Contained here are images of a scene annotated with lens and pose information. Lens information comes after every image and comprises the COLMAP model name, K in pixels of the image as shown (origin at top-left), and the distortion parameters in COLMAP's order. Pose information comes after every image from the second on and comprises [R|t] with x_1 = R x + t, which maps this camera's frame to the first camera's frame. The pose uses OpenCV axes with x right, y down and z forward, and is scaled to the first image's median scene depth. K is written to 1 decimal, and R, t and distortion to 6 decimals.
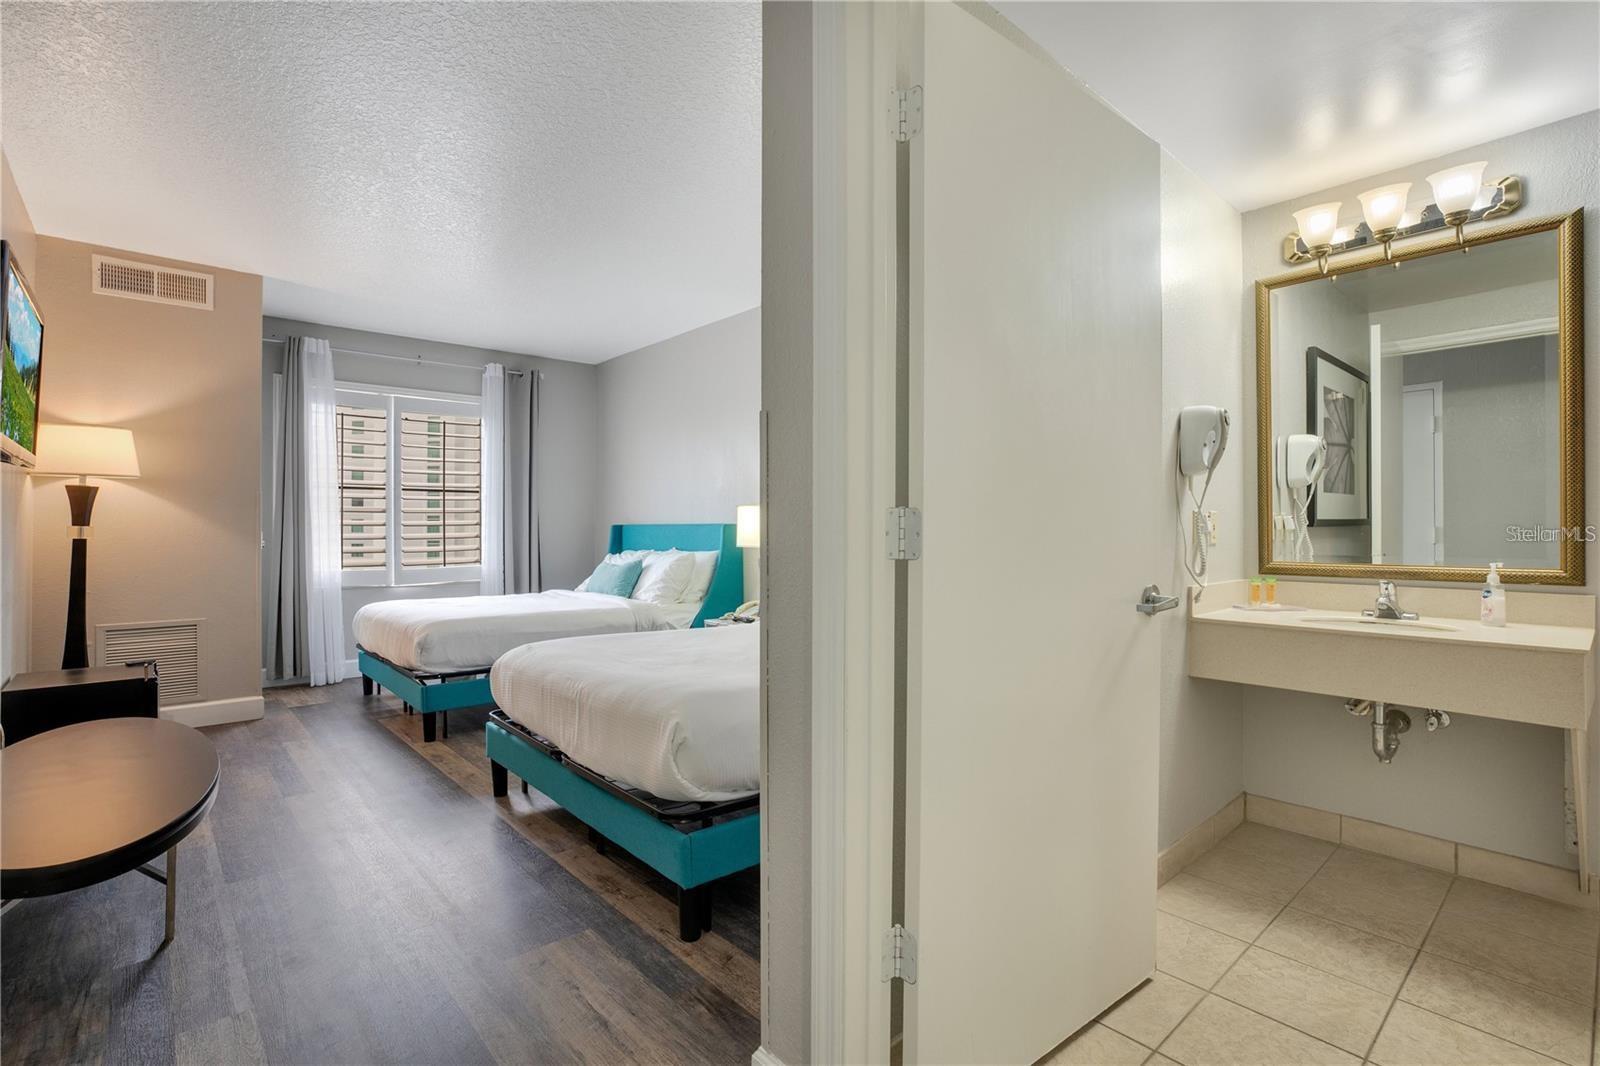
lens RADIAL K [[760.1, 0, 807.1], [0, 760.1, 531.9], [0, 0, 1]] dist [-0.055487, 0.018533]
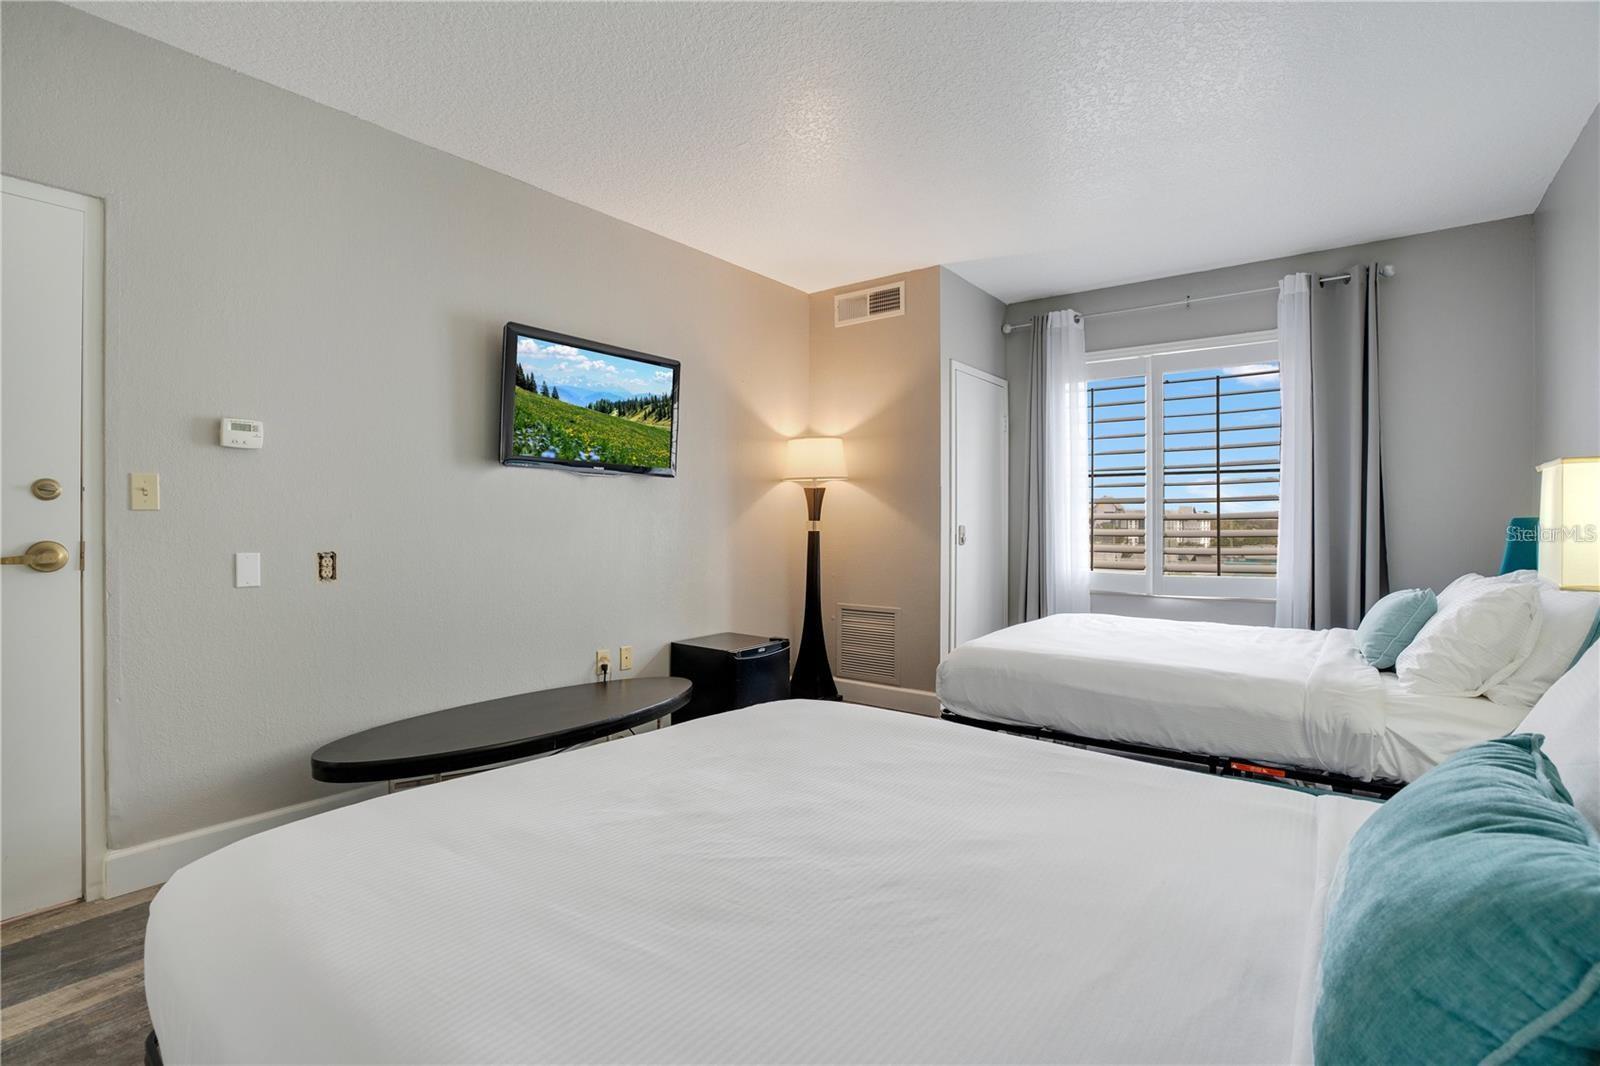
lens RADIAL K [[760.1, 0, 796.2], [0, 760.1, 519.0], [0, 0, 1]] dist [-0.055487, 0.018533]
pose [[0.166811, -0.001389, -0.985988, 0.227660], [-0.005908, 0.999980, -0.002408, -0.006411], [0.985971, 0.006226, 0.166799, 0.678430]]
